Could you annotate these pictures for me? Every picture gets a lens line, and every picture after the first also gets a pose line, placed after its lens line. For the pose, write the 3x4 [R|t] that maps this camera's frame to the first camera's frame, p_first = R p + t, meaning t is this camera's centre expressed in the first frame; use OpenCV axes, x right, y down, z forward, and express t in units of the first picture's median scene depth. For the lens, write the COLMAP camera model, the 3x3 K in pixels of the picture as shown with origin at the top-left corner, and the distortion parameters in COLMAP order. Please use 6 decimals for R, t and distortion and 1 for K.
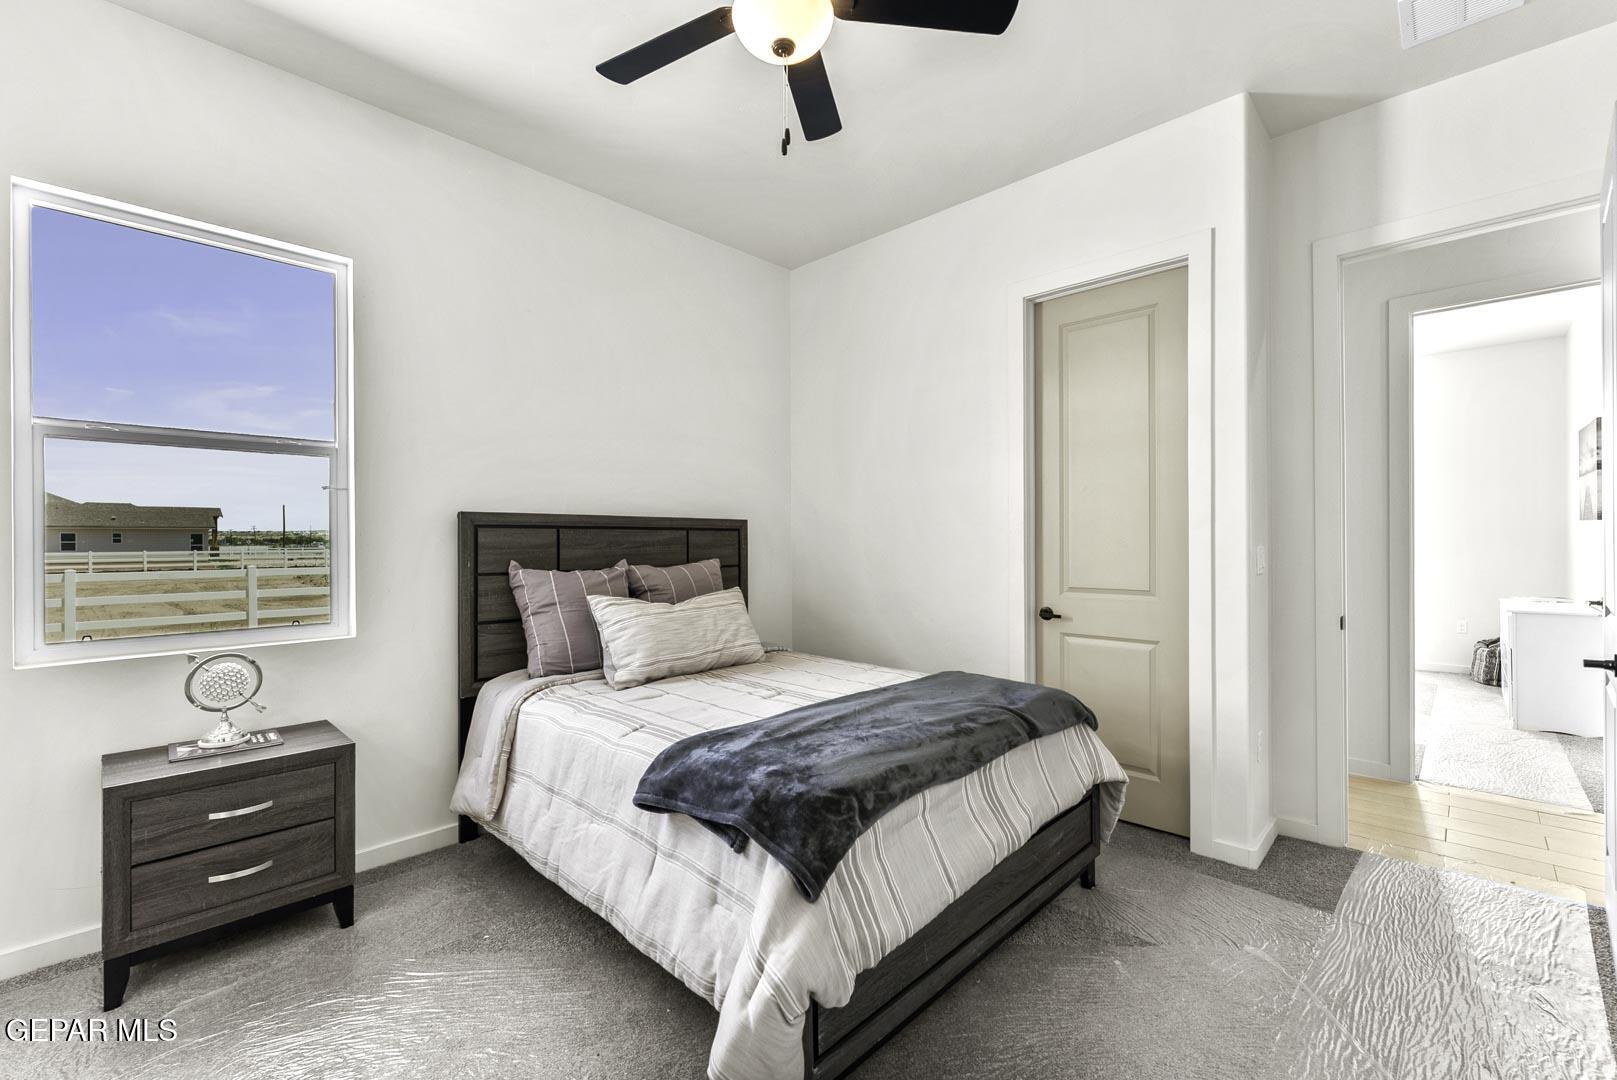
lens RADIAL K [[686.1, 0, 801.8], [0, 686.1, 542.7], [0, 0, 1]] dist [0.000182, -0.000015]
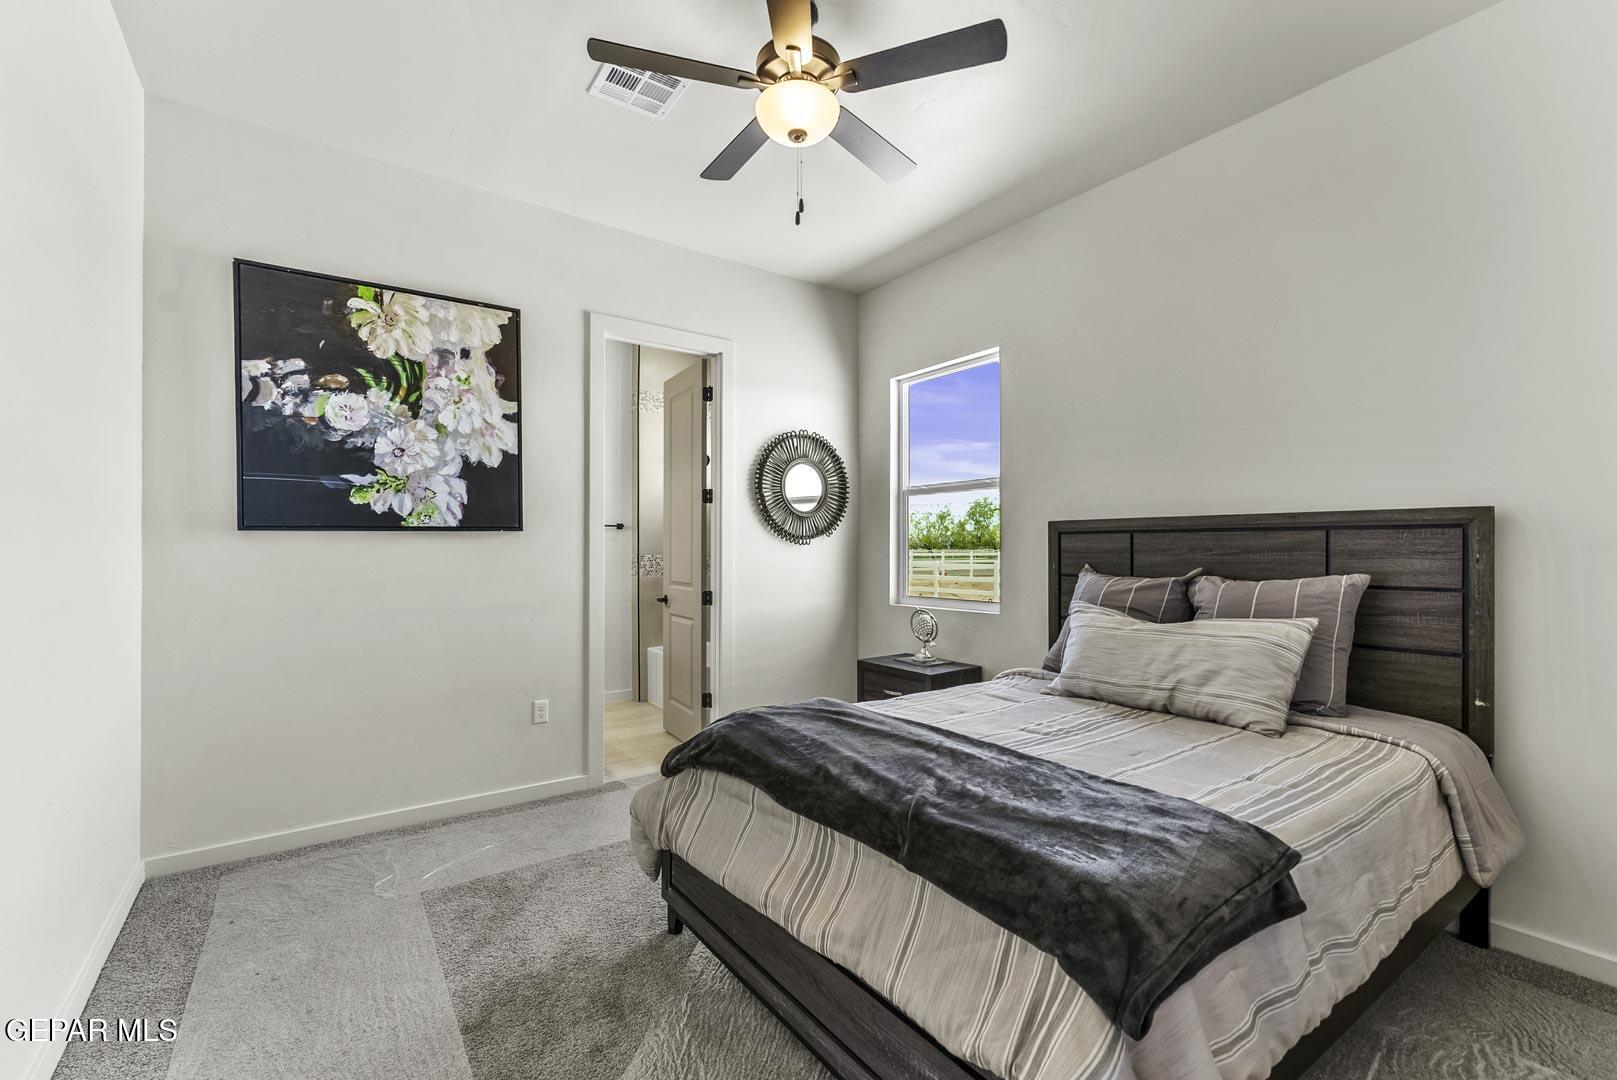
lens RADIAL K [[686.1, 0, 801.8], [0, 686.1, 542.7], [0, 0, 1]] dist [0.000182, -0.000015]
pose [[-0.171524, -0.001556, -0.985179, 0.683105], [-0.002491, 0.999996, -0.001146, -0.004518], [0.985177, 0.002257, -0.171528, 0.711923]]
